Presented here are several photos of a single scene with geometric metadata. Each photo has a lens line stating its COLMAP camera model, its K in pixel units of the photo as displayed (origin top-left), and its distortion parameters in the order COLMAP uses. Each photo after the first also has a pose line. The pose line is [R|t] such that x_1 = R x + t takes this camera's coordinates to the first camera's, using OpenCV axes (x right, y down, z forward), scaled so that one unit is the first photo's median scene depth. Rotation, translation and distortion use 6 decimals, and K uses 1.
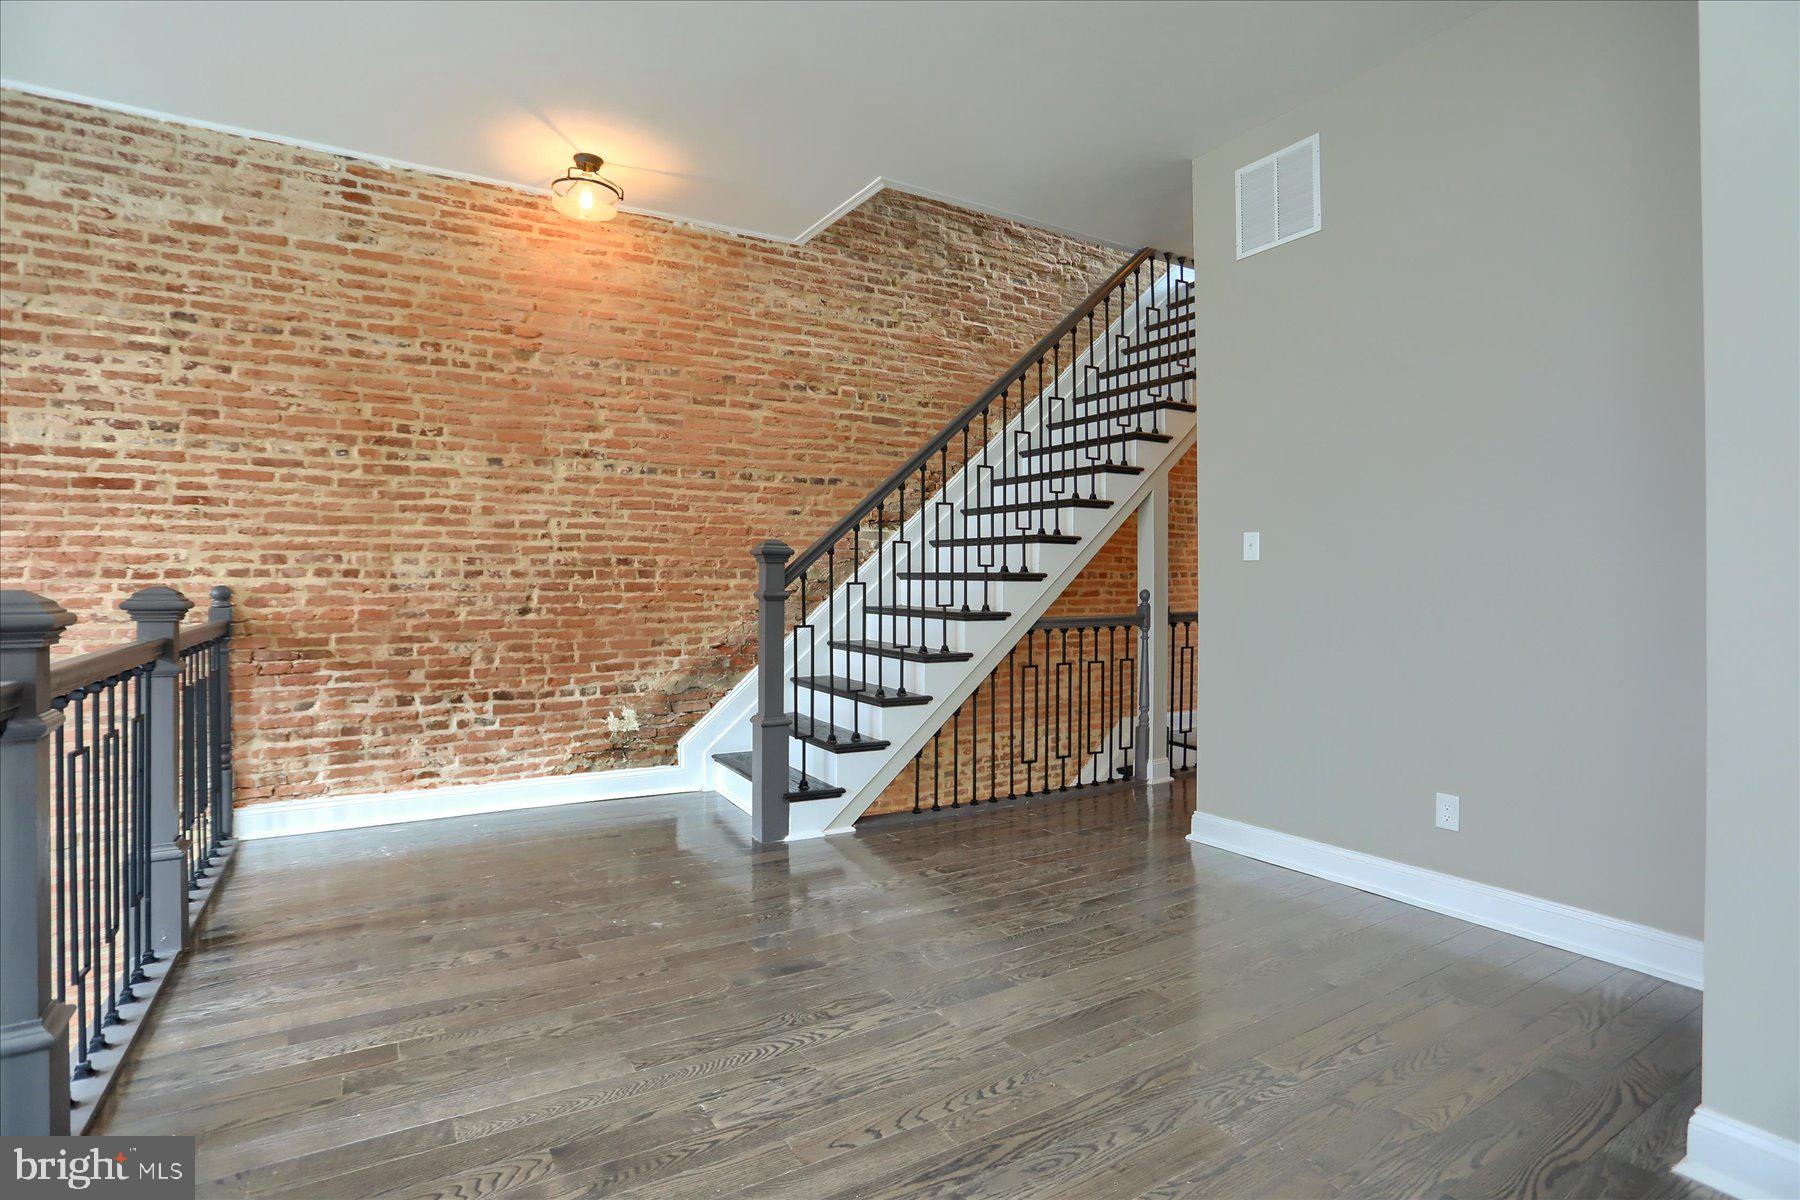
lens RADIAL K [[877.2, 0, 900.1], [0, 877.2, 588.2], [0, 0, 1]] dist [-0.019856, 0.000993]
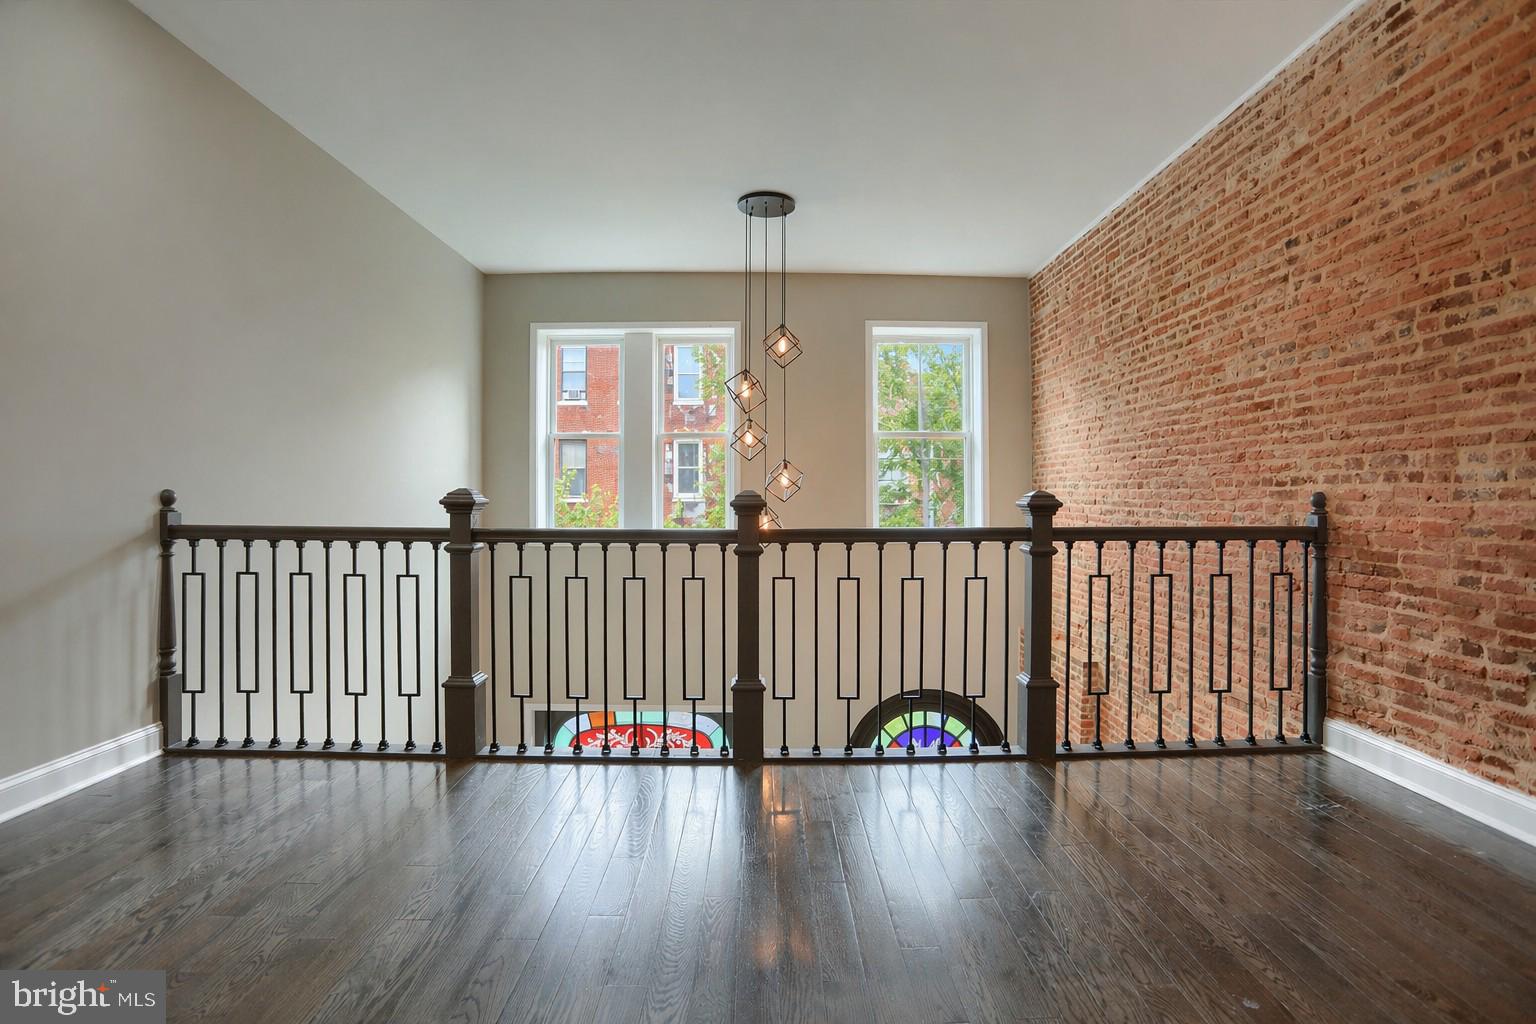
lens RADIAL K [[748.5, 0, 766.5], [0, 748.5, 498.4], [0, 0, 1]] dist [-0.019856, 0.000993]
pose [[-0.504569, -0.000242, -0.863371, 0.271040], [-0.013986, 0.999871, 0.007893, 0.005991], [0.863258, 0.016058, -0.504508, 0.819730]]
